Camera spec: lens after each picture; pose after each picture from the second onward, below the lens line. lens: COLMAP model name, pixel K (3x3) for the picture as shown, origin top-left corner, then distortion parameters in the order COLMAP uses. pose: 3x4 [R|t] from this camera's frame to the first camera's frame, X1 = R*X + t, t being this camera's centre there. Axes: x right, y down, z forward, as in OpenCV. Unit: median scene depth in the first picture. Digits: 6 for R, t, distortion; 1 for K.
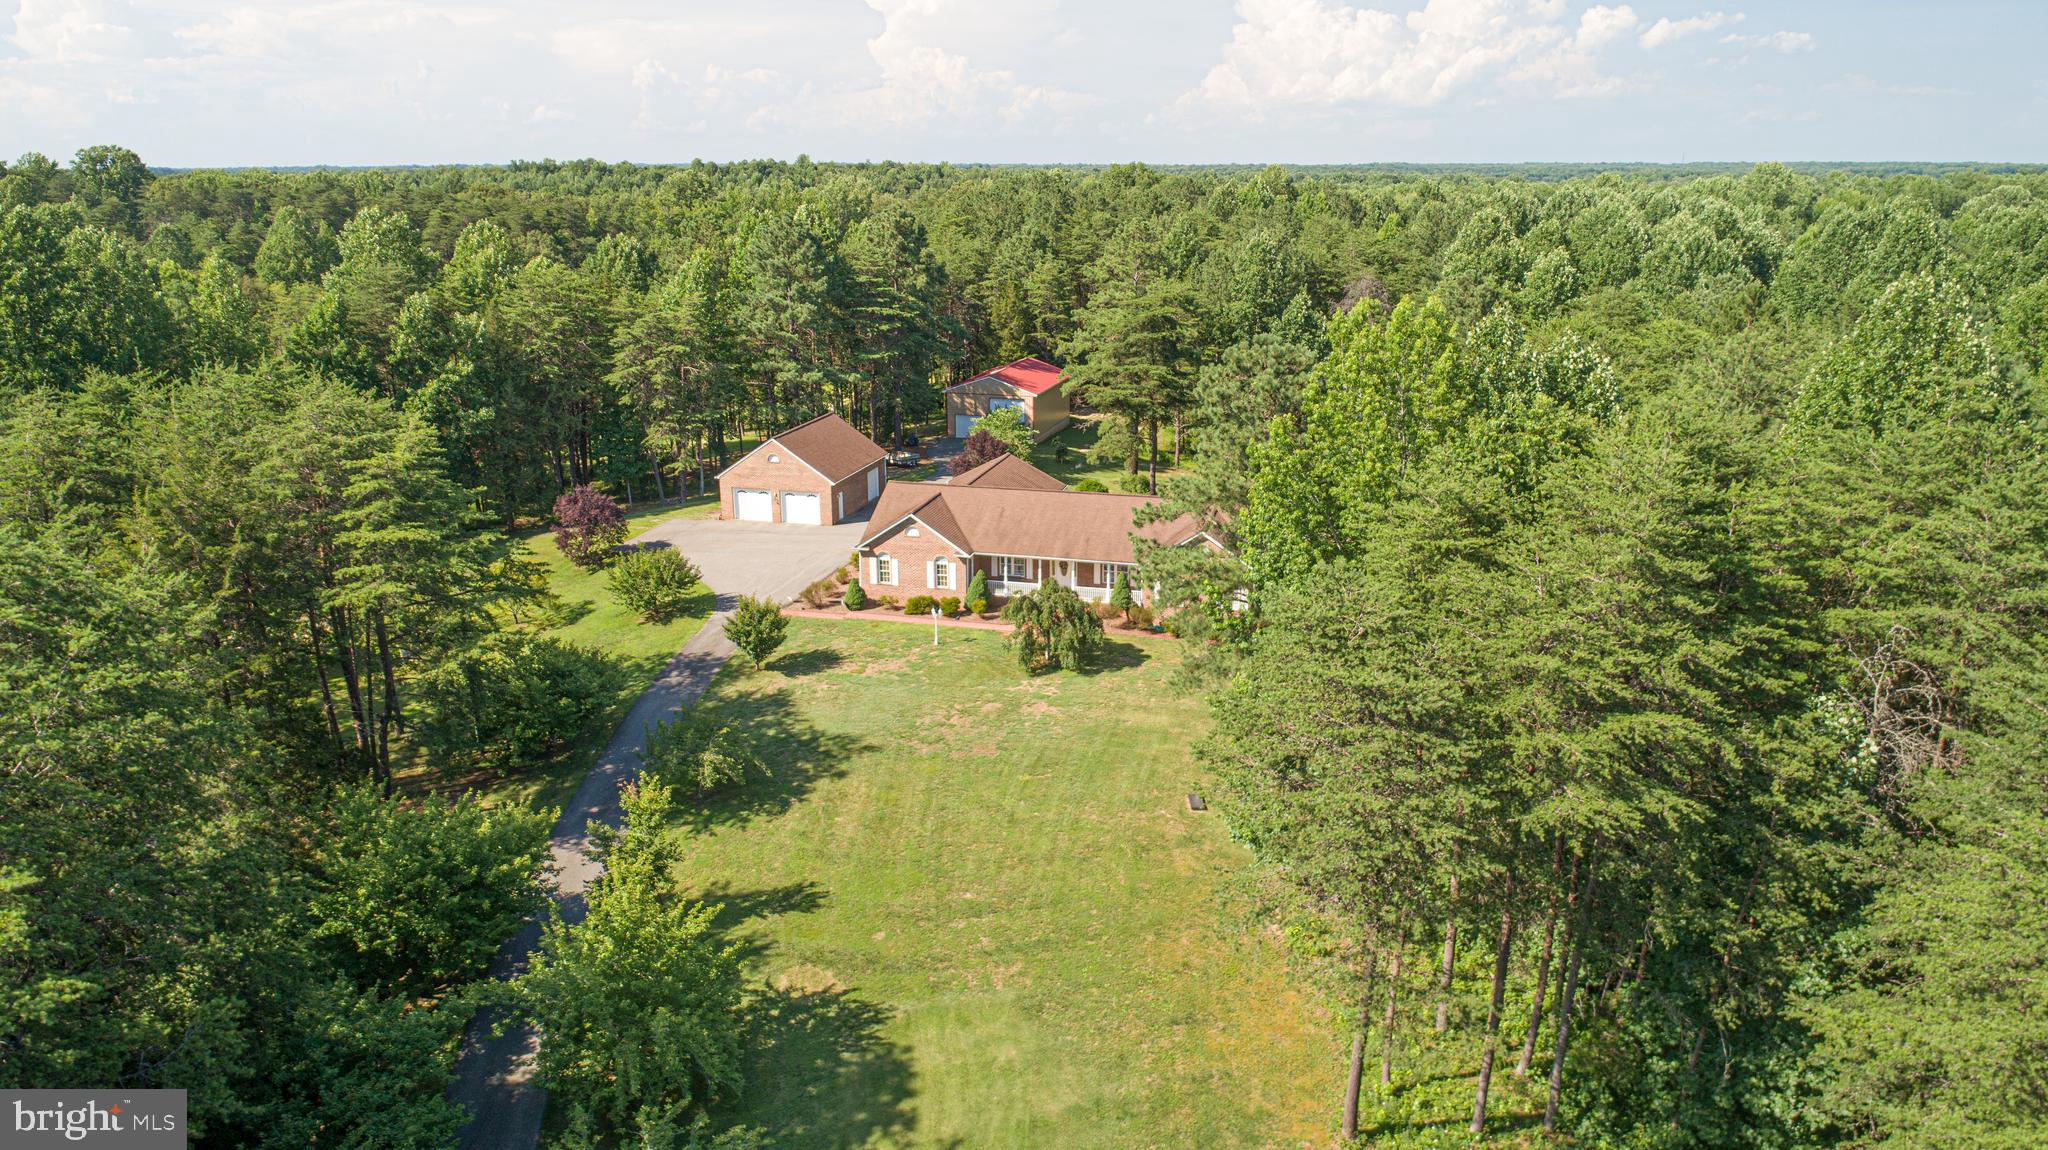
lens RADIAL K [[1389.0, 0, 1024.0], [0, 1389.0, 575.0], [0, 0, 1]] dist [0.000944, -0.002797]
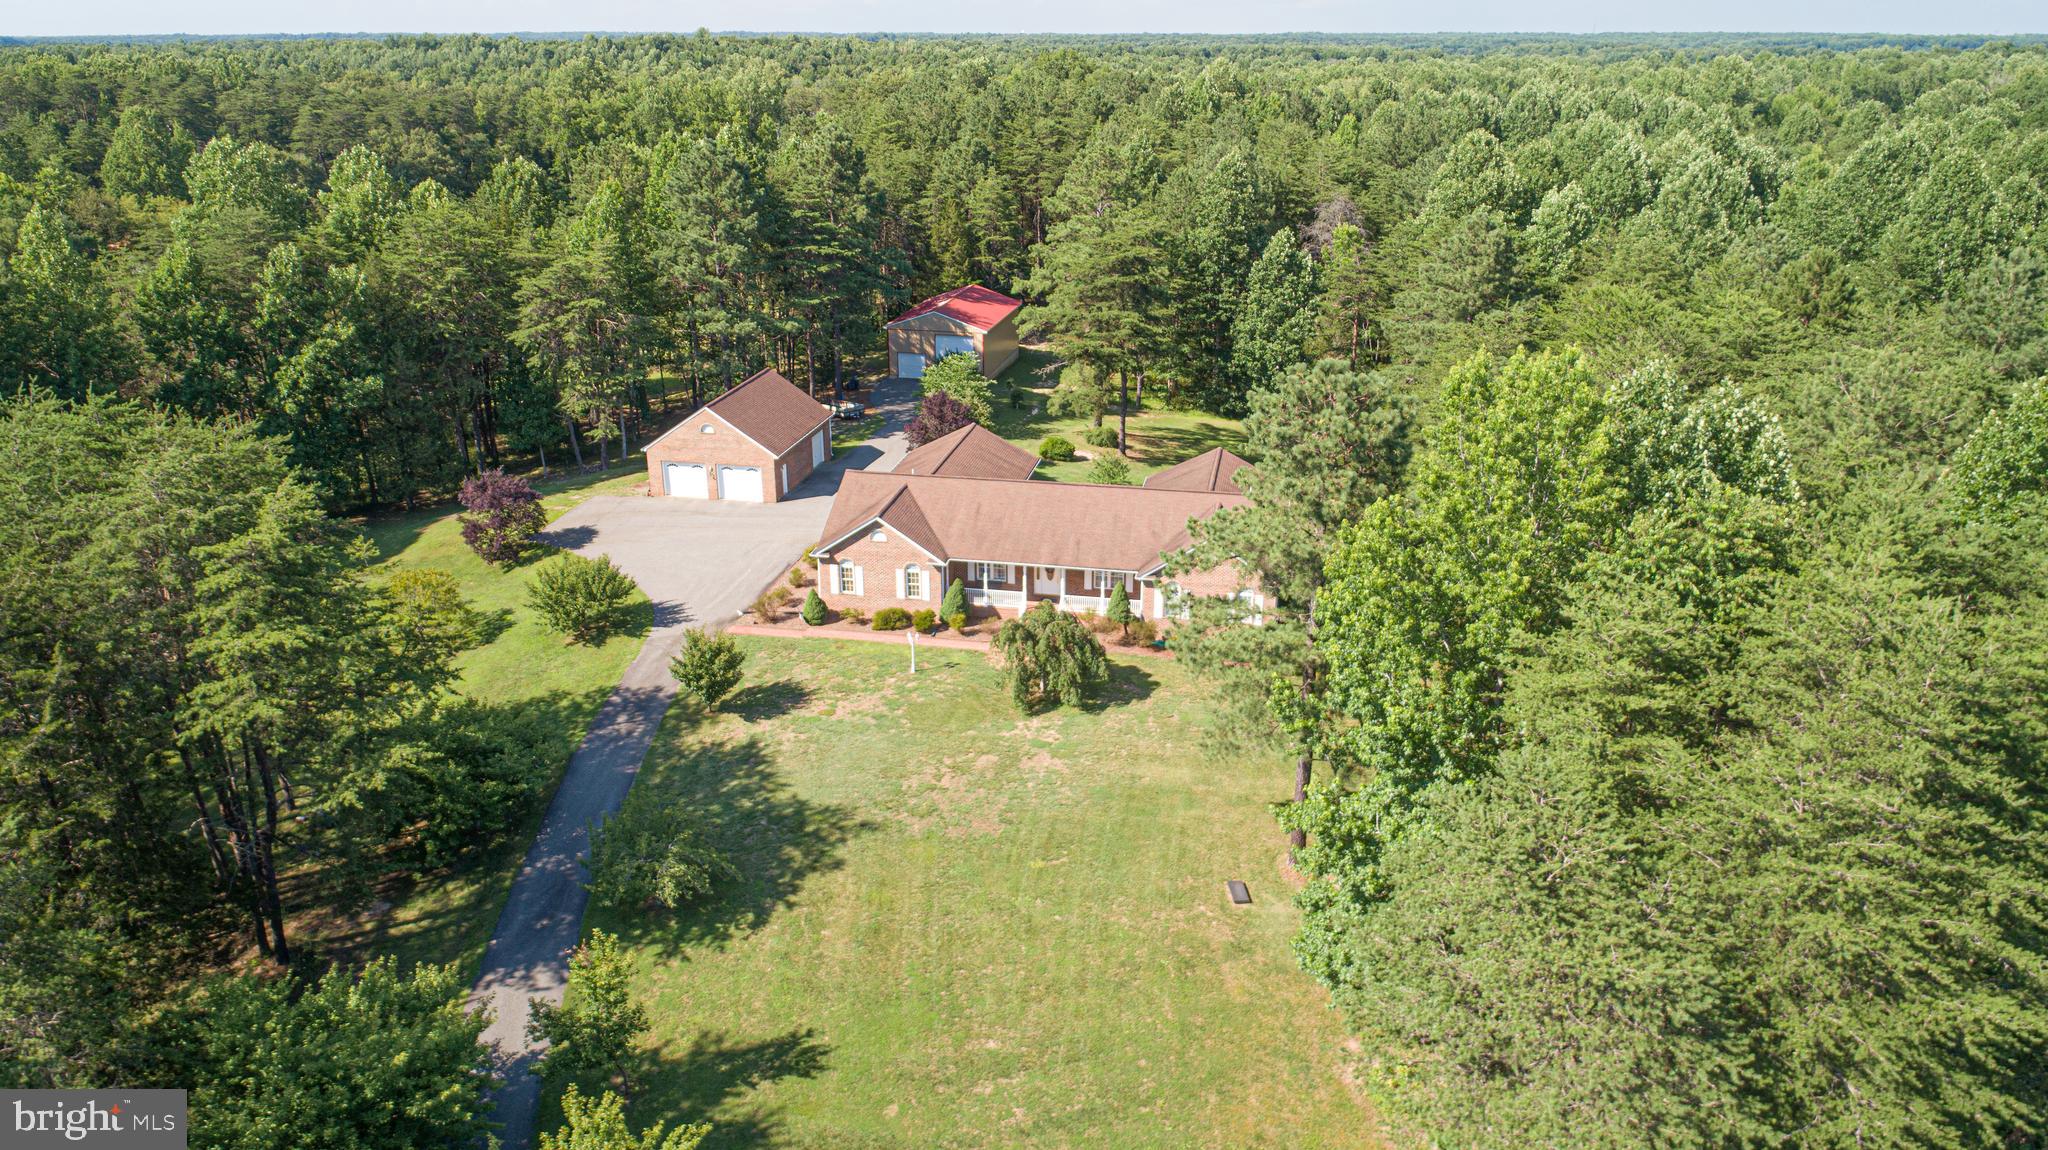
lens RADIAL K [[1389.0, 0, 1024.0], [0, 1389.0, 575.0], [0, 0, 1]] dist [0.000944, -0.002797]
pose [[0.997990, -0.021797, 0.059511, -0.032702], [0.016624, 0.996150, 0.086078, -0.063651], [-0.061158, -0.084916, 0.994509, 0.093260]]
